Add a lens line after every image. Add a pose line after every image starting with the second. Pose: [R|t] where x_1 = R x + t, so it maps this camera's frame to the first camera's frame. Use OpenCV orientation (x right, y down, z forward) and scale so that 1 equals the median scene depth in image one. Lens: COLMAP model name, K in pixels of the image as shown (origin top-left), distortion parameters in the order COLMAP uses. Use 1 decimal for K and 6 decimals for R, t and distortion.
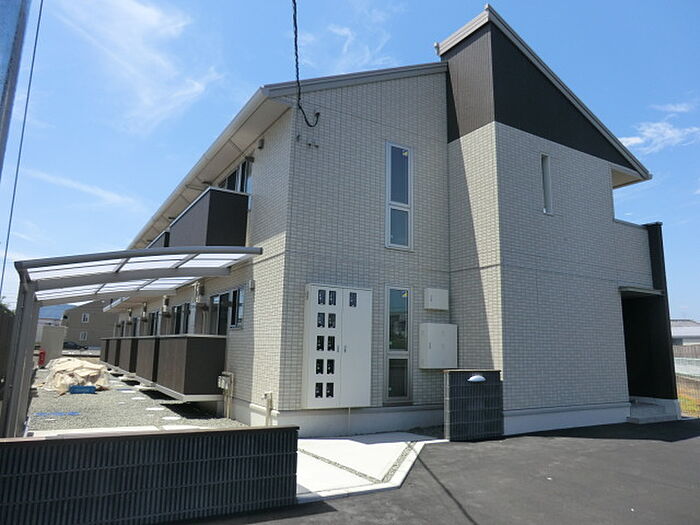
lens RADIAL K [[521.5, 0, 350.0], [0, 521.5, 262.5], [0, 0, 1]] dist [-0.081239, 0.064498]
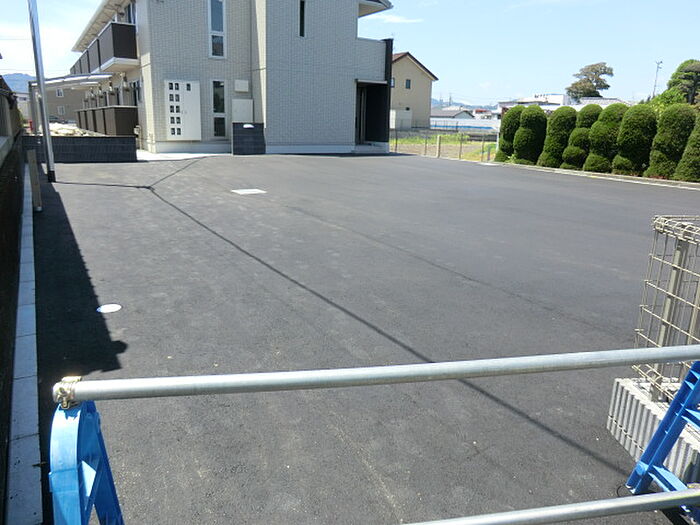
lens RADIAL K [[483.1, 0, 350.0], [0, 483.1, 262.5], [0, 0, 1]] dist [-0.066561, 0.002956]
pose [[0.998752, -0.005012, 0.049696, 0.502164], [-0.017258, 0.899047, 0.437513, -0.126049], [-0.046872, -0.437824, 0.897838, -0.921741]]
